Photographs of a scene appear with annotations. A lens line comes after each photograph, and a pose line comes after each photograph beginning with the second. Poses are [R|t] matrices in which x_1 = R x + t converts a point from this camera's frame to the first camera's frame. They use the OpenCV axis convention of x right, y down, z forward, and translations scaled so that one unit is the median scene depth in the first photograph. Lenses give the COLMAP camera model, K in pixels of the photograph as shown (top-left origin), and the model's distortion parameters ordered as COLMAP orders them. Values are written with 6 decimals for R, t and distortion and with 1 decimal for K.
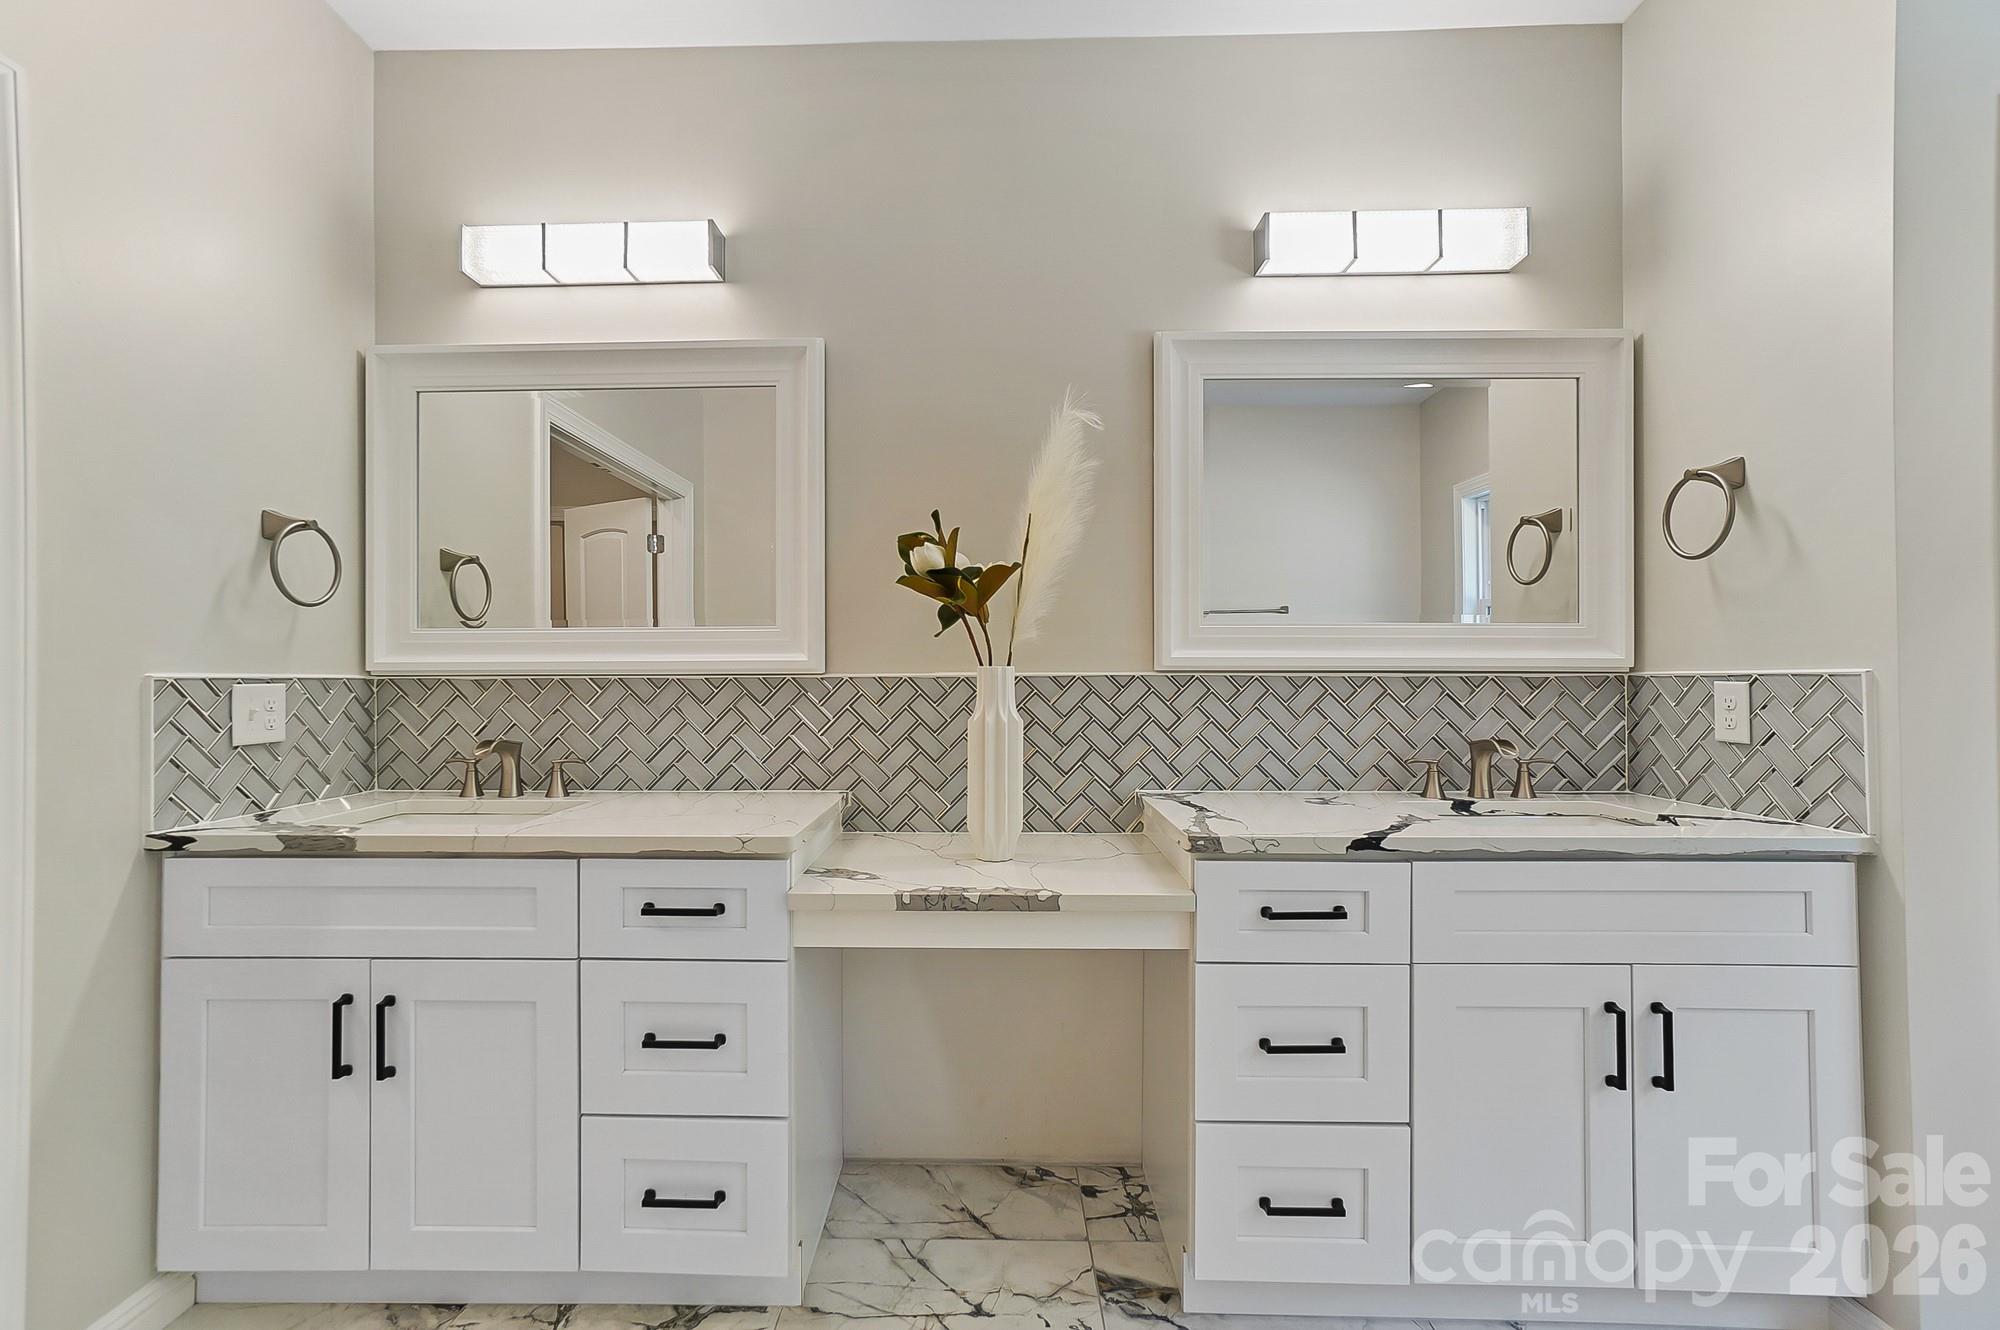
lens RADIAL K [[863.7, 0, 987.5], [0, 863.7, 667.7], [0, 0, 1]] dist [-0.001735, 0.000102]
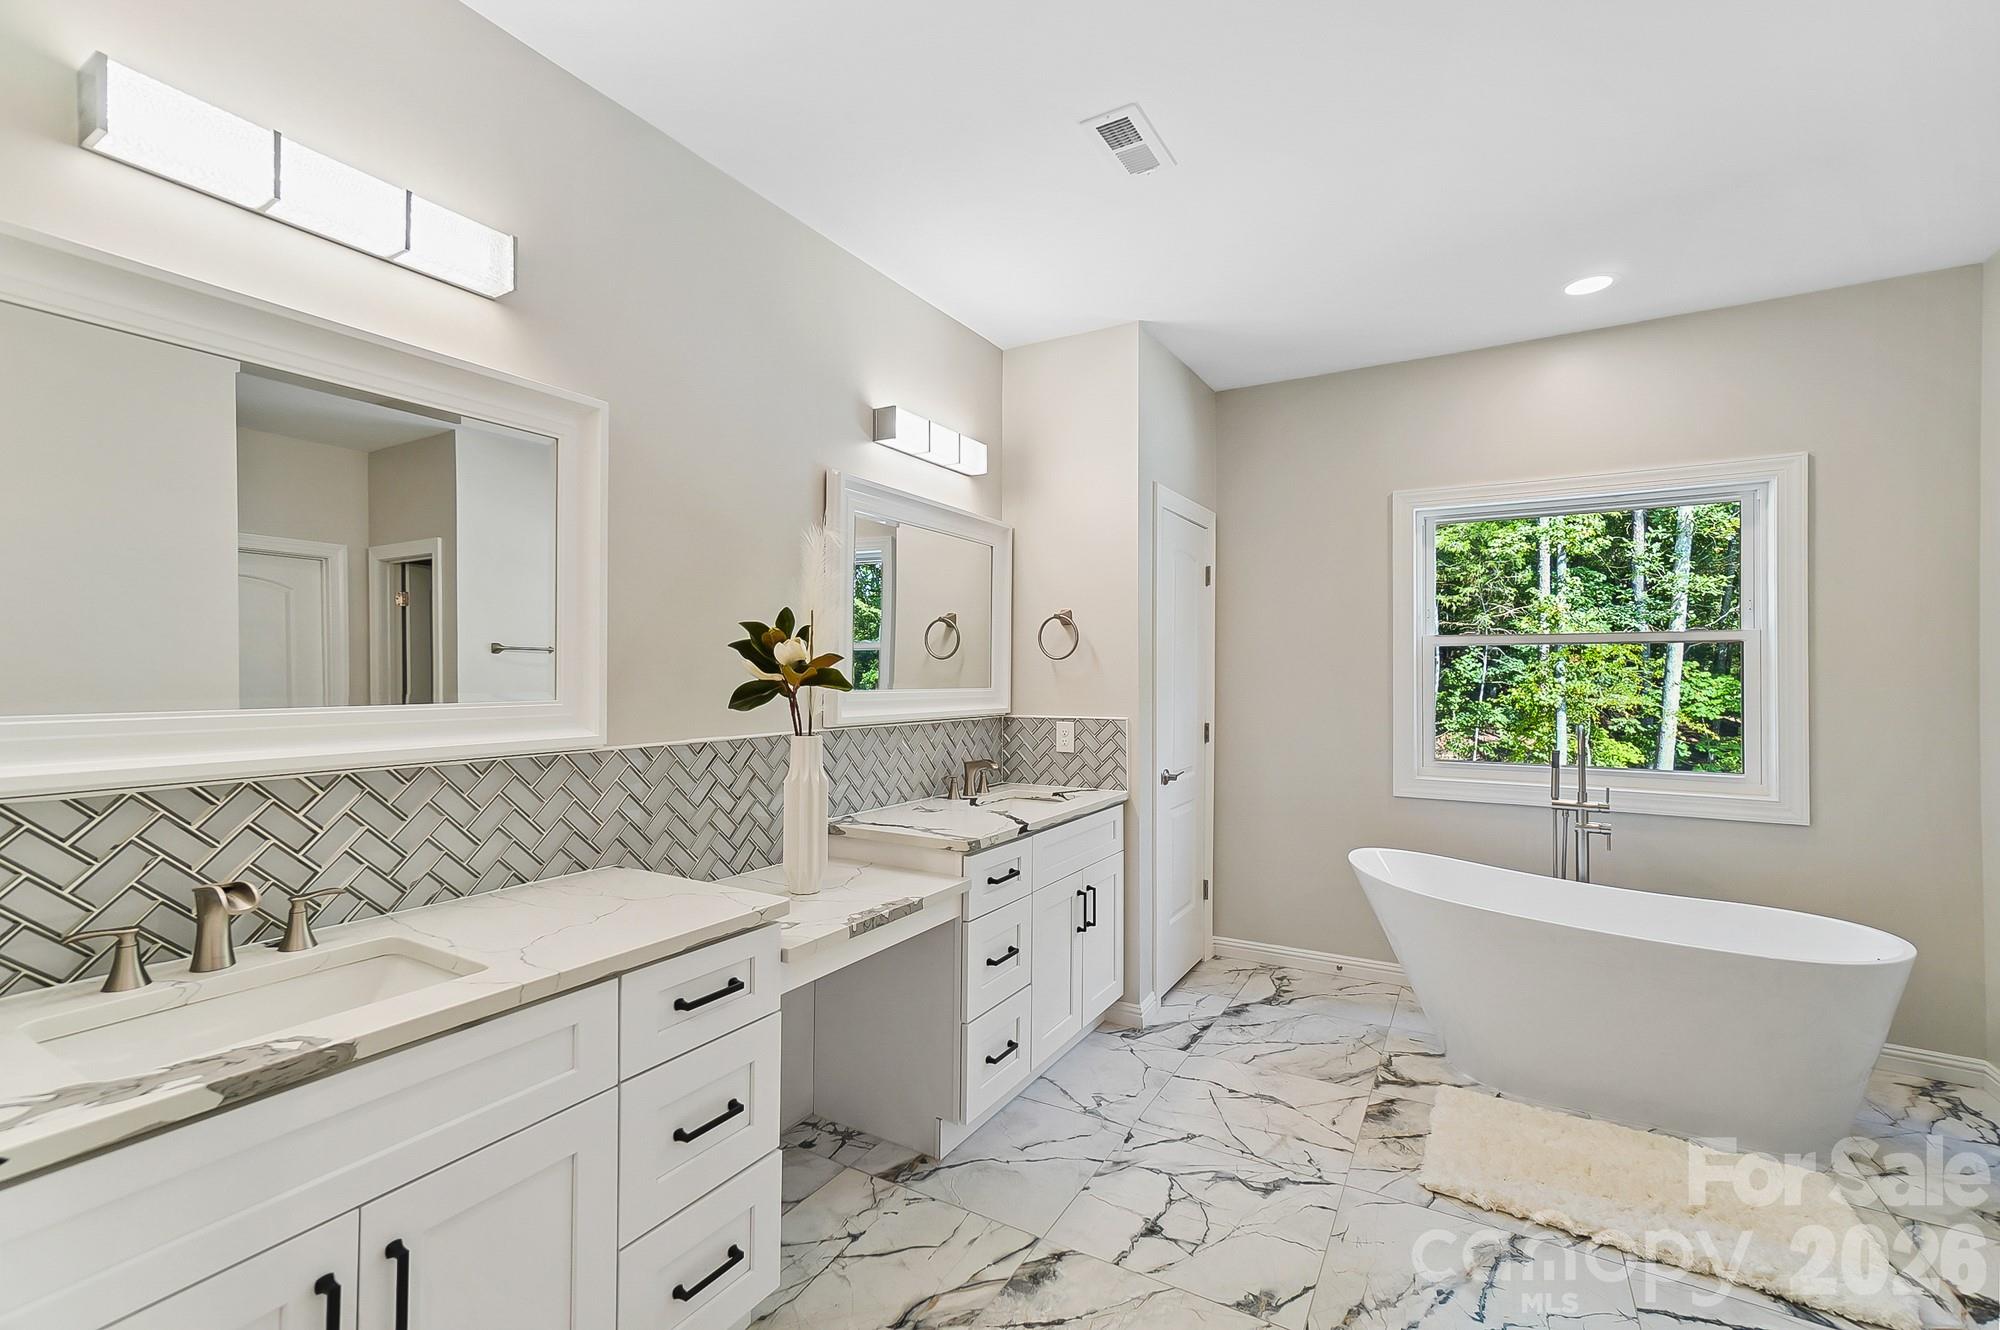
lens RADIAL K [[863.7, 0, 987.5], [0, 863.7, 667.7], [0, 0, 1]] dist [-0.001735, 0.000102]
pose [[0.492877, 0.008756, 0.870055, -0.987926], [-0.011216, 0.999930, -0.003709, -0.101686], [-0.870027, -0.007930, 0.492941, 0.180468]]
